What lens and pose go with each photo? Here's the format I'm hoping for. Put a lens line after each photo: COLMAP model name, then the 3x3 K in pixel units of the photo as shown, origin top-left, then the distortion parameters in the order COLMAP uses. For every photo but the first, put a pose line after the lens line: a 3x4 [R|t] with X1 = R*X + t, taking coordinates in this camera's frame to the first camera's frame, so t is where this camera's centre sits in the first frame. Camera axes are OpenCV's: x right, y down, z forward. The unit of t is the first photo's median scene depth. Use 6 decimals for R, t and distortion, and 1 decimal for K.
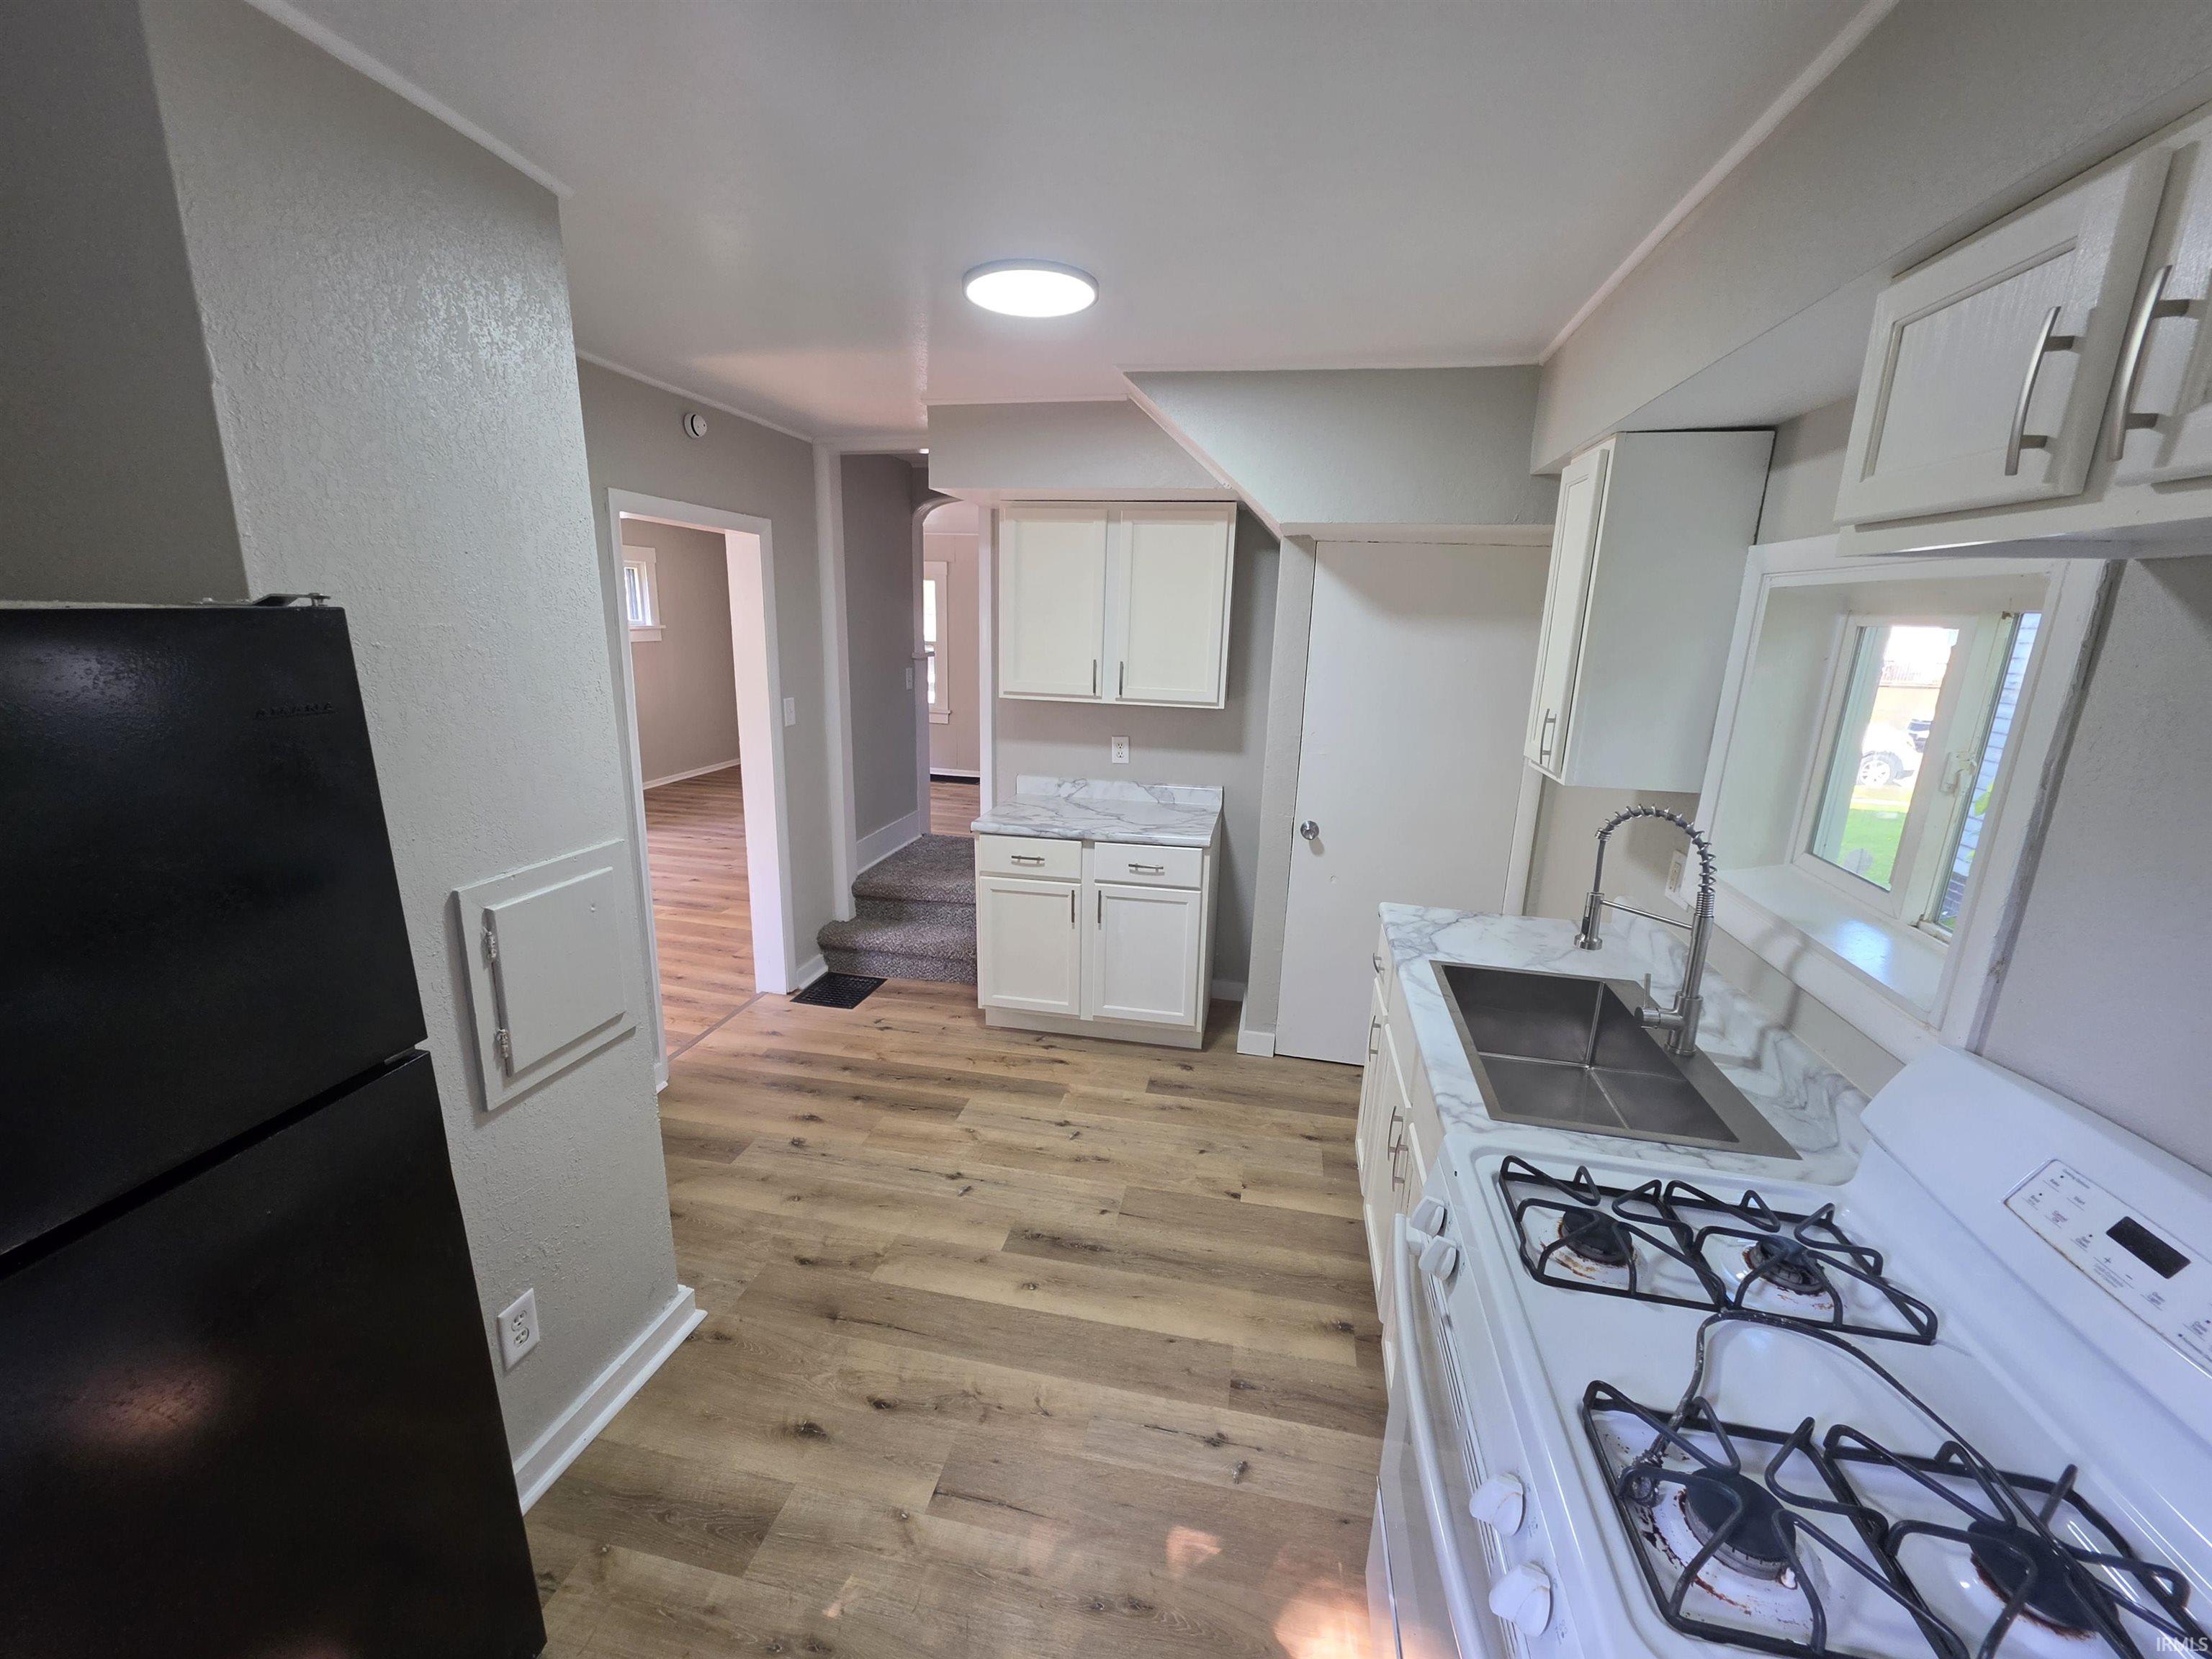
lens RADIAL K [[892.8, 0, 1102.3], [0, 892.8, 830.5], [0, 0, 1]] dist [-0.004849, 0.002045]
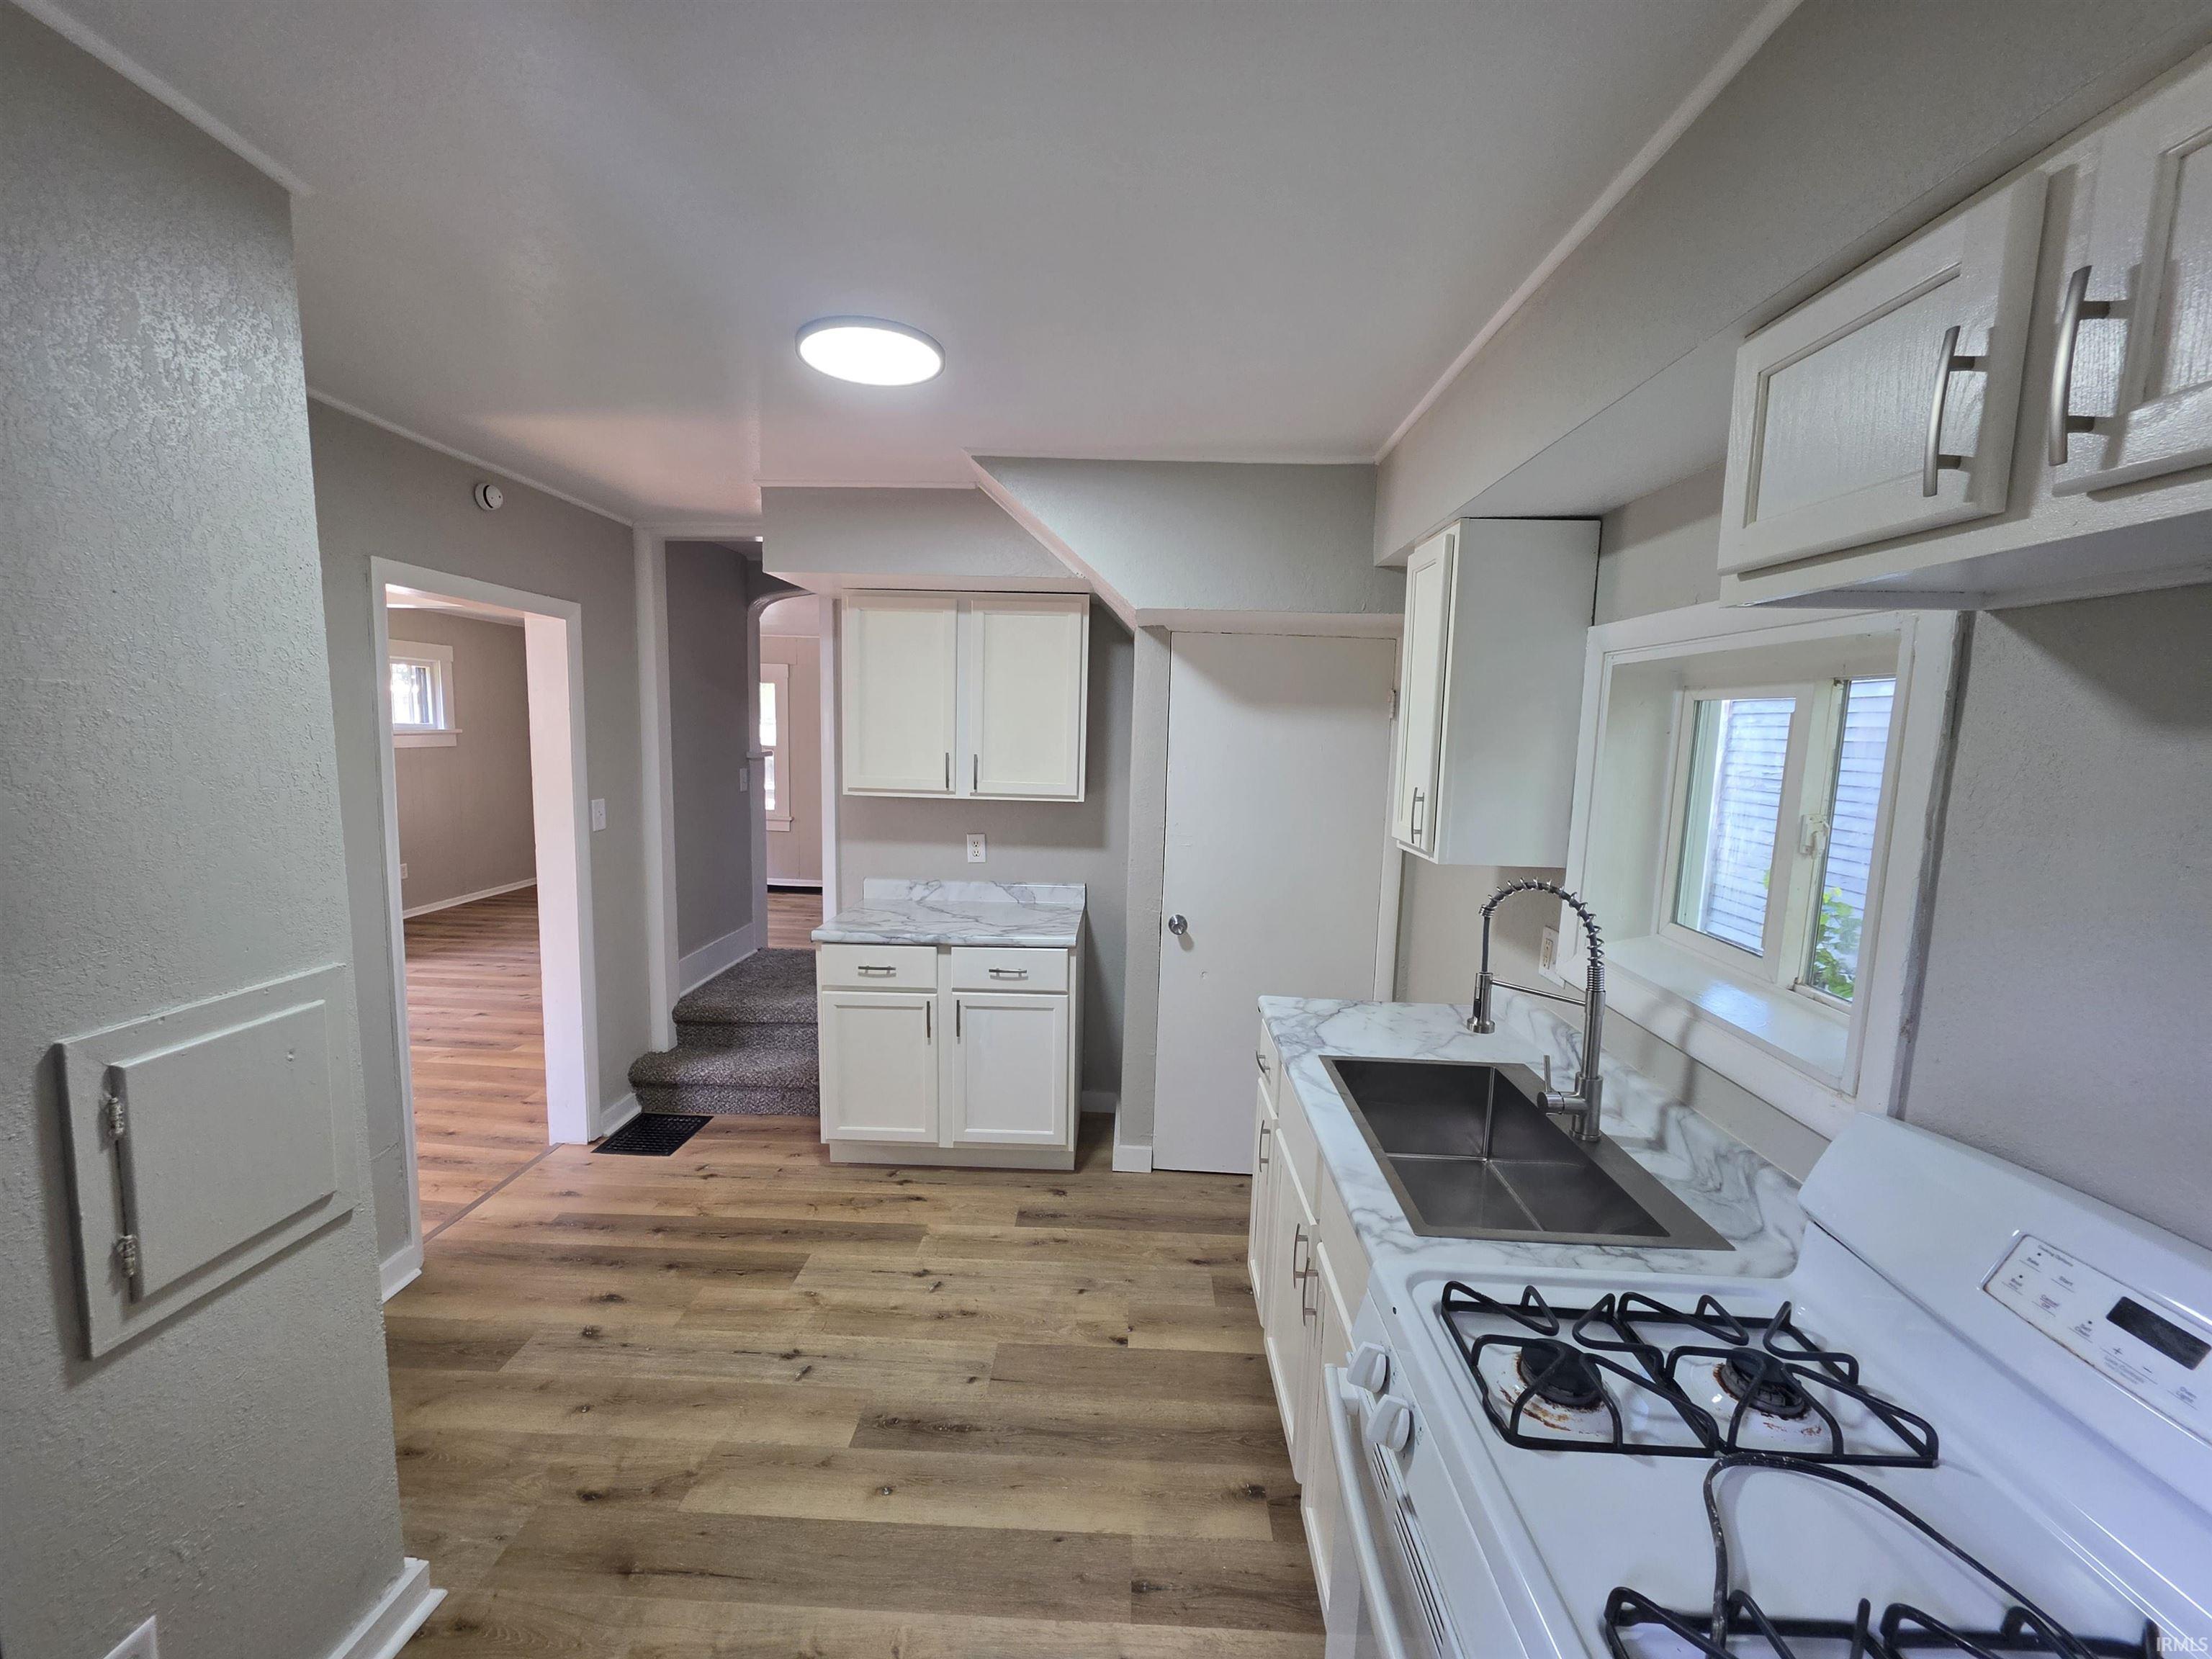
lens RADIAL K [[892.8, 0, 1104.1], [0, 892.8, 829.3], [0, 0, 1]] dist [-0.004849, 0.002045]
pose [[0.985828, -0.021628, 0.166357, -0.005433], [0.041503, 0.992272, -0.116938, 0.010603], [-0.162543, 0.122186, 0.979107, 0.095967]]
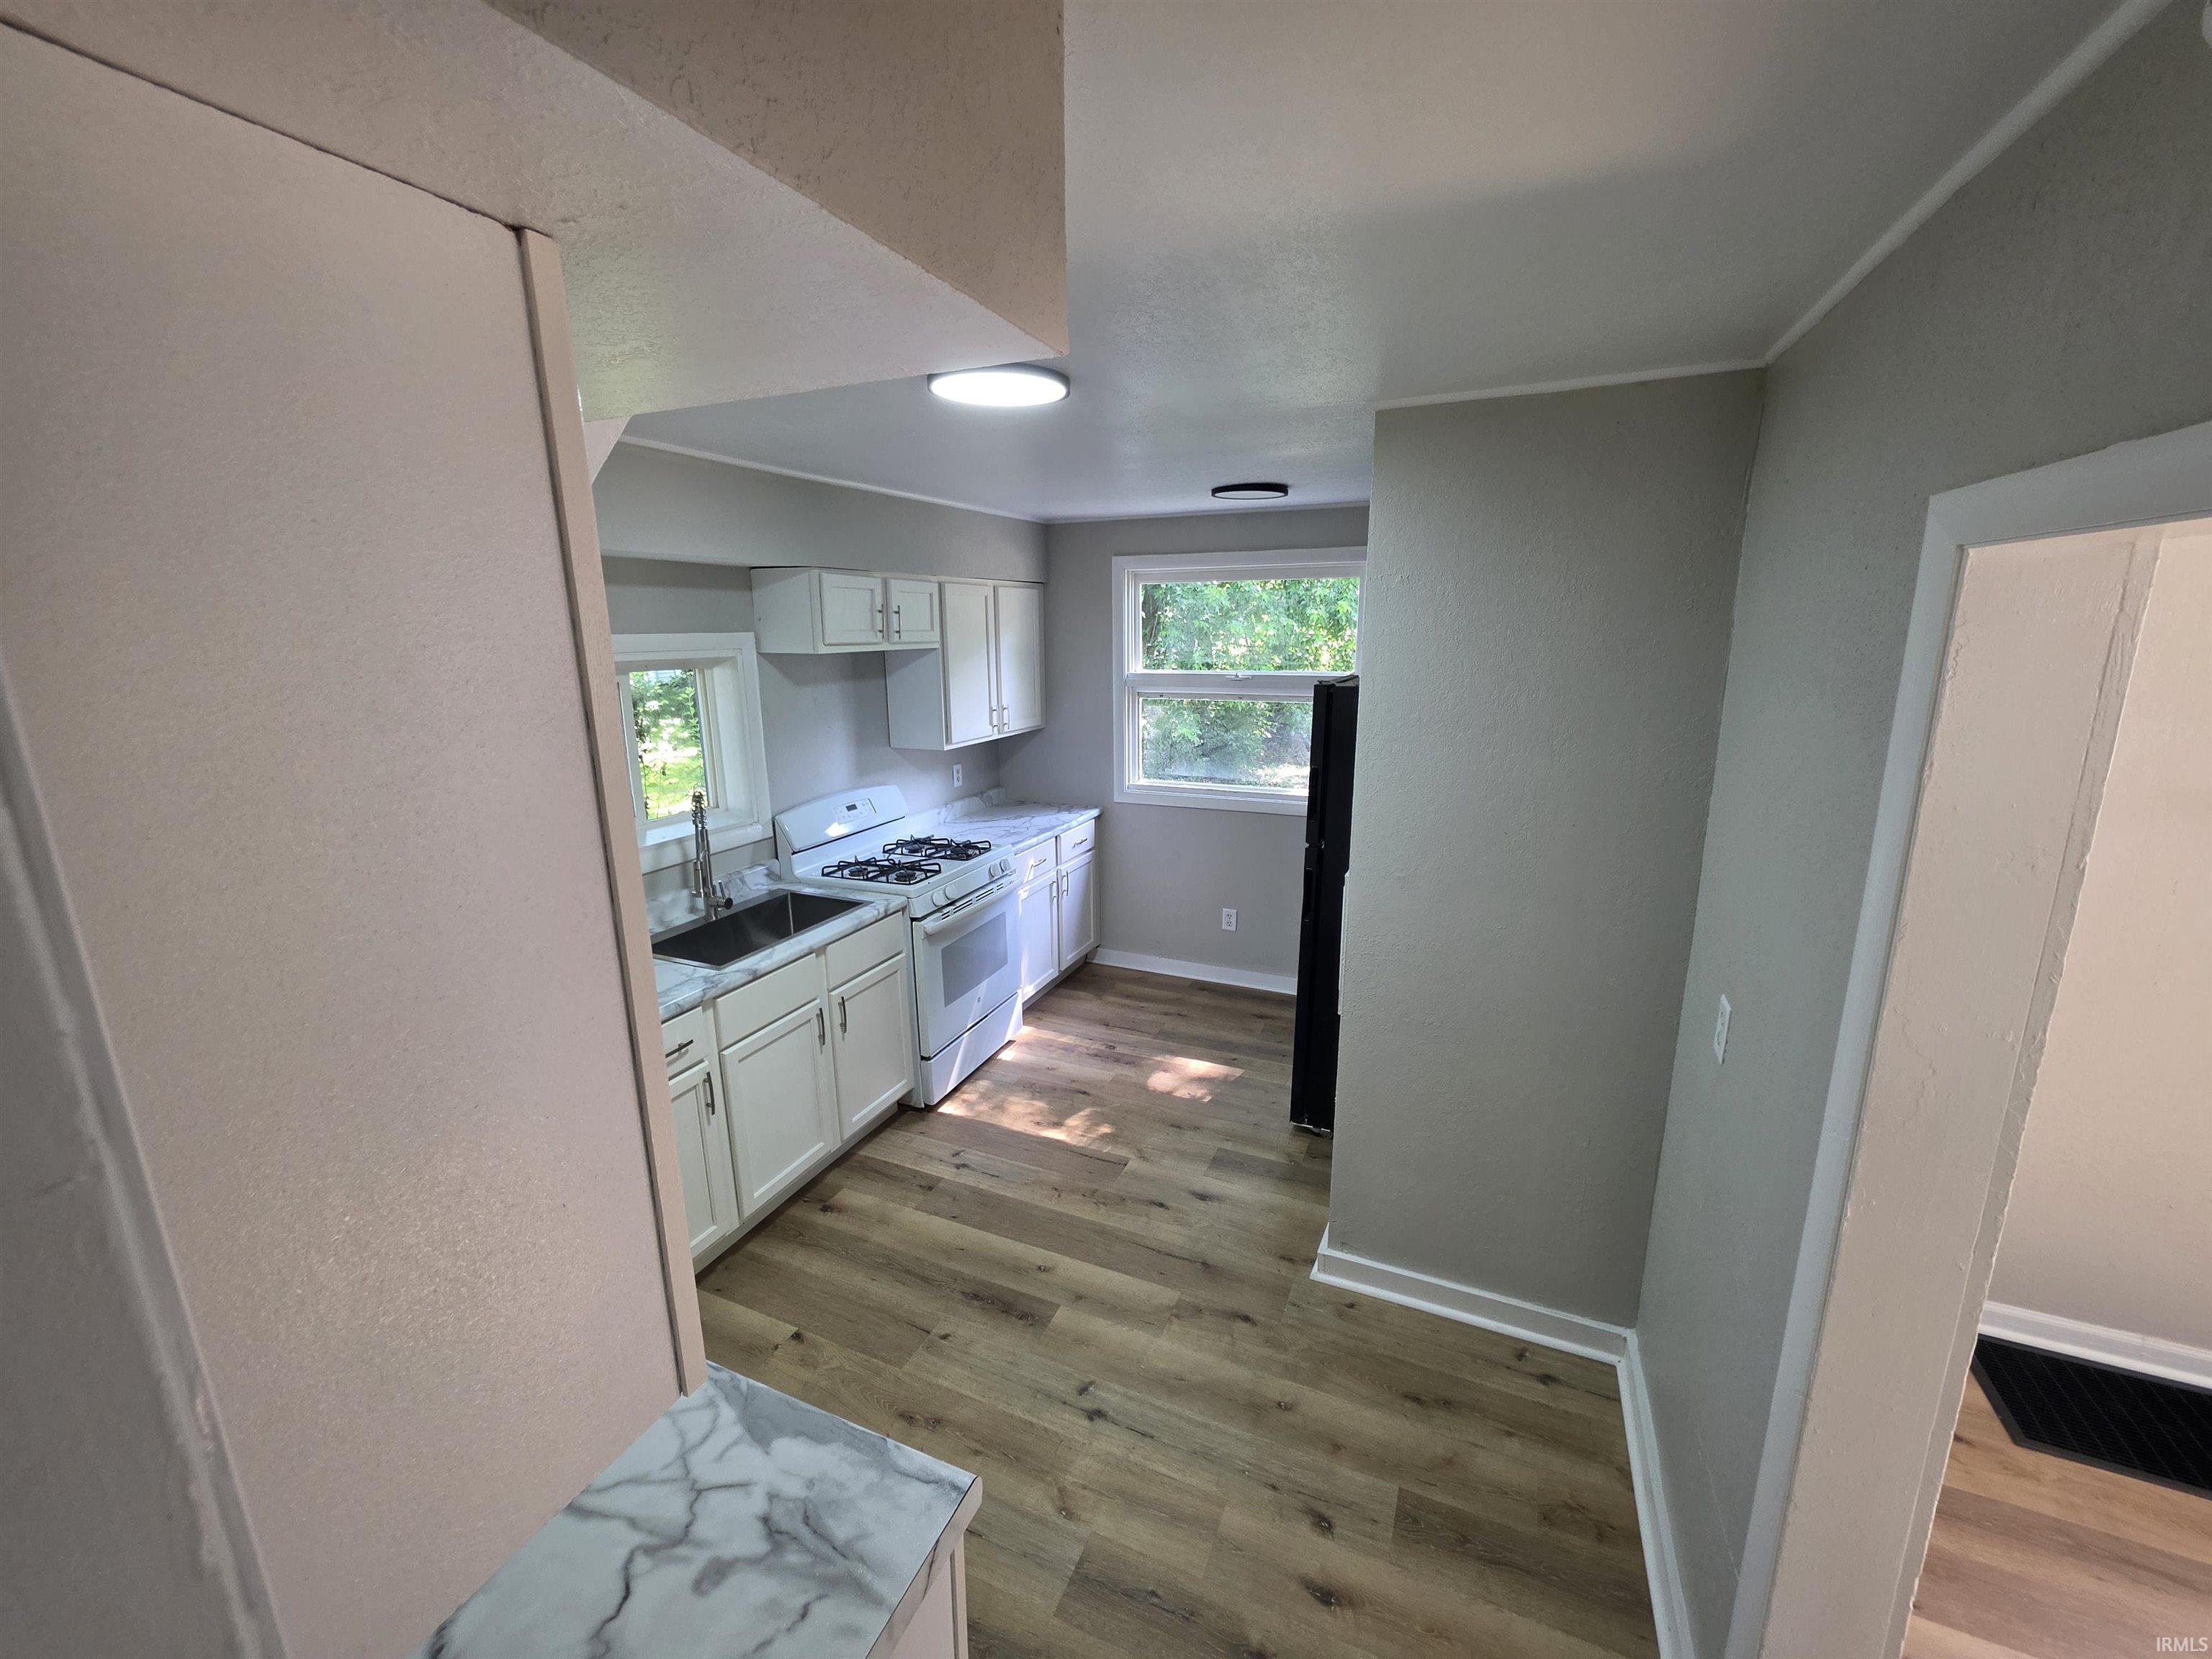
lens RADIAL K [[892.8, 0, 1104.2], [0, 892.8, 831.6], [0, 0, 1]] dist [-0.004849, 0.002045]
pose [[-0.977032, -0.065788, 0.202684, -0.396344], [0.034711, 0.889315, 0.455976, -0.582046], [-0.210247, 0.452539, -0.866605, 1.924581]]
